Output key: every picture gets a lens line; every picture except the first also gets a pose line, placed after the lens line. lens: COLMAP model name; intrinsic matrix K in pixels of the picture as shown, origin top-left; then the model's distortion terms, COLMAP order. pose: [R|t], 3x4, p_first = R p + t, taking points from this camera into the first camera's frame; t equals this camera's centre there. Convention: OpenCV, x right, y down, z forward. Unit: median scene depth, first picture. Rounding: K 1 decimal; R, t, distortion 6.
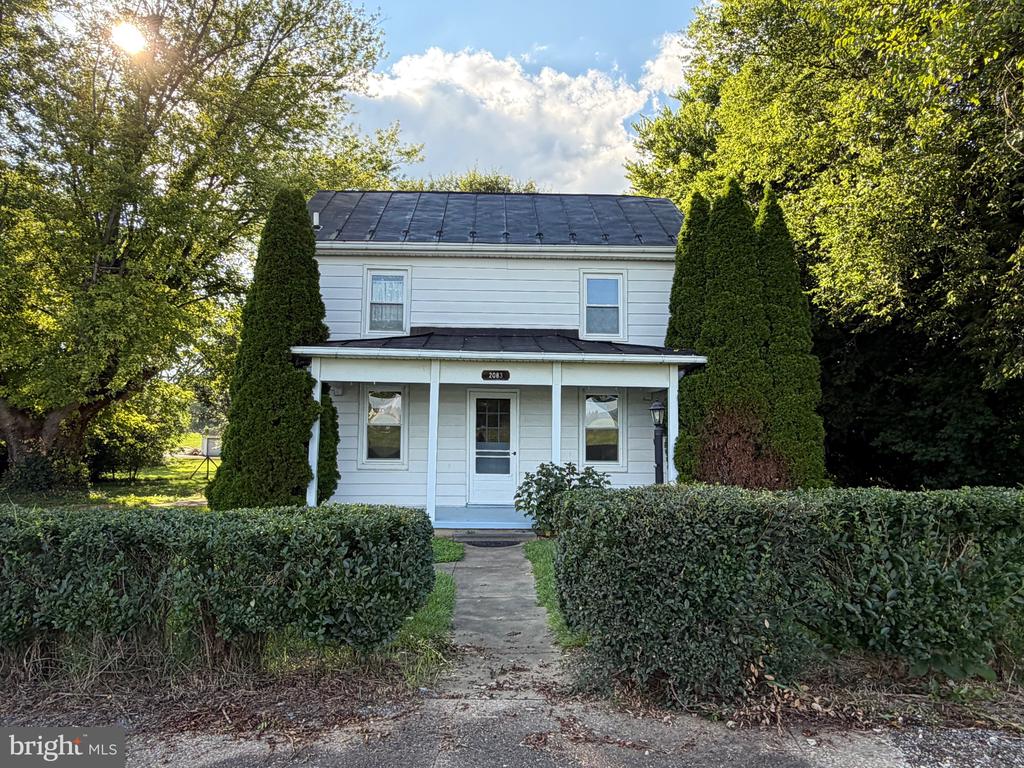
lens RADIAL K [[723.7, 0, 509.6], [0, 723.7, 384.8], [0, 0, 1]] dist [0.002530, -0.000864]
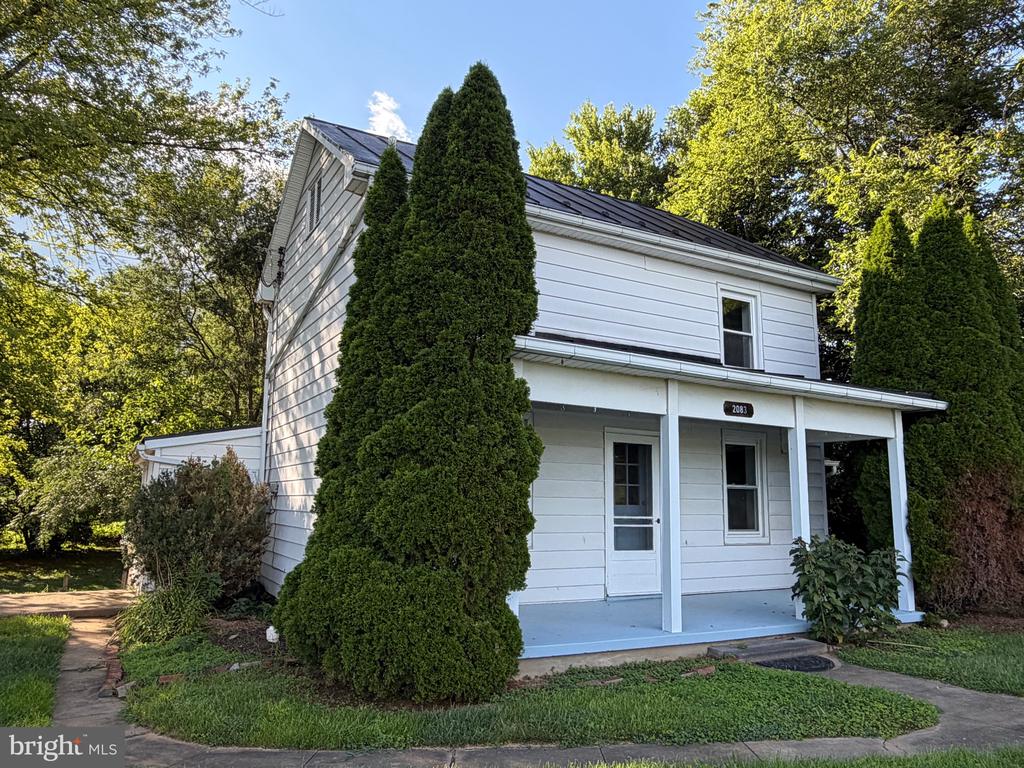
lens RADIAL K [[723.7, 0, 511.9], [0, 723.7, 384.0], [0, 0, 1]] dist [0.002530, -0.000864]
pose [[0.889638, 0.076871, 0.450151, -0.489163], [-0.041380, 0.995245, -0.088175, 0.030610], [-0.454789, 0.059817, 0.888588, 0.444579]]
